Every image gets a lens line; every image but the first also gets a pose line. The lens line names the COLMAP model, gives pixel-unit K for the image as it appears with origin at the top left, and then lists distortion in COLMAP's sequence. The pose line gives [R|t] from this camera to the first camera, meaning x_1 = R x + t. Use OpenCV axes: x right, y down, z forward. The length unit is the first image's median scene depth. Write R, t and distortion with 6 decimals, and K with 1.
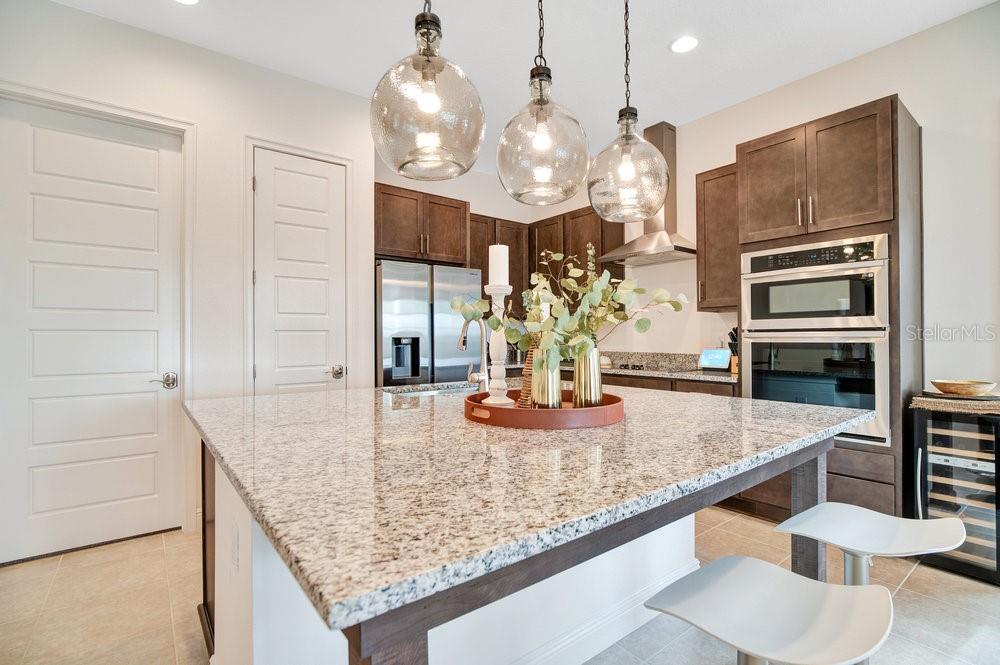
lens RADIAL K [[462.4, 0, 503.7], [0, 462.4, 332.1], [0, 0, 1]] dist [-0.007124, 0.000061]
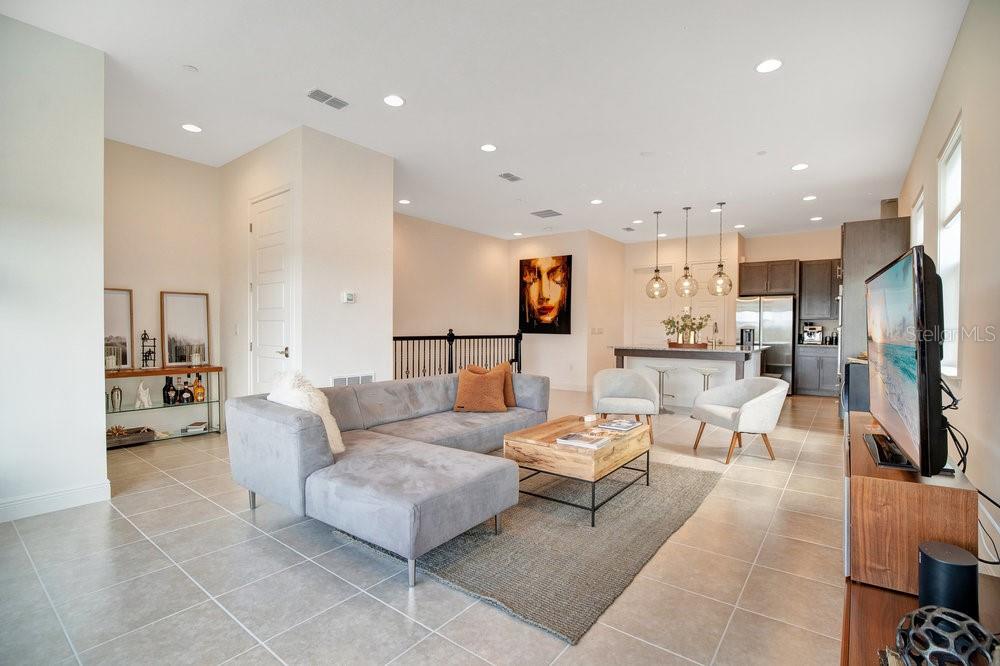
lens RADIAL K [[462.4, 0, 503.7], [0, 462.4, 332.6], [0, 0, 1]] dist [-0.007124, 0.000061]
pose [[0.249518, 0.015966, -0.968239, 1.833519], [0.005310, 0.999826, 0.017855, -0.019194], [0.968356, -0.009596, 0.249390, -0.815953]]
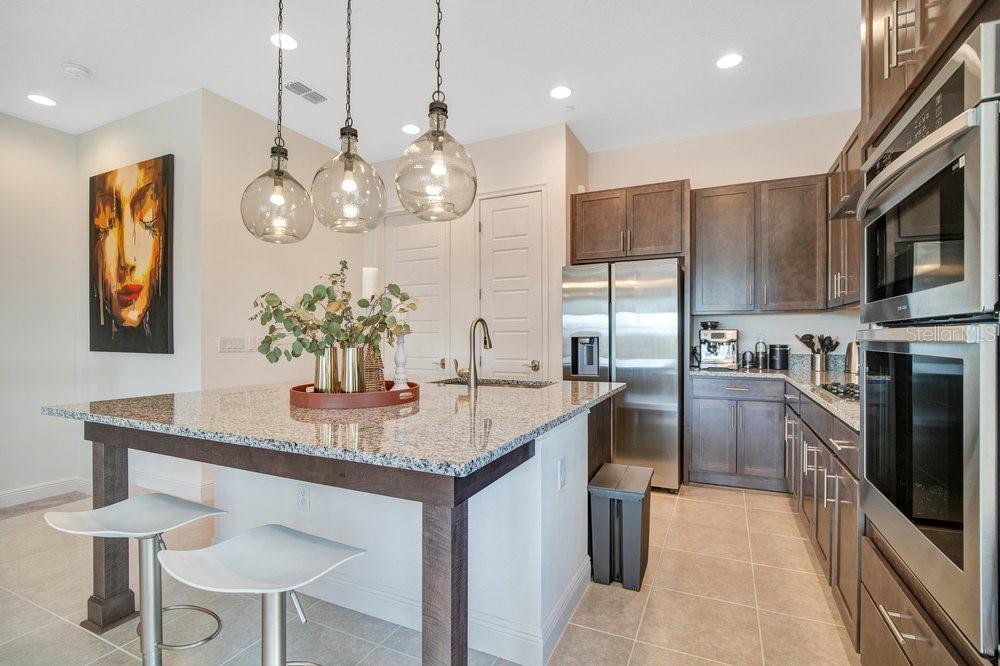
lens RADIAL K [[470.1, 0, 504.8], [0, 470.1, 334.7], [0, 0, 1]] dist [-0.001936, -0.000085]
pose [[0.444910, -0.001906, -0.895573, 0.689918], [0.011379, 0.999929, 0.003525, 0.000151], [0.895503, -0.011759, 0.444900, 0.385618]]
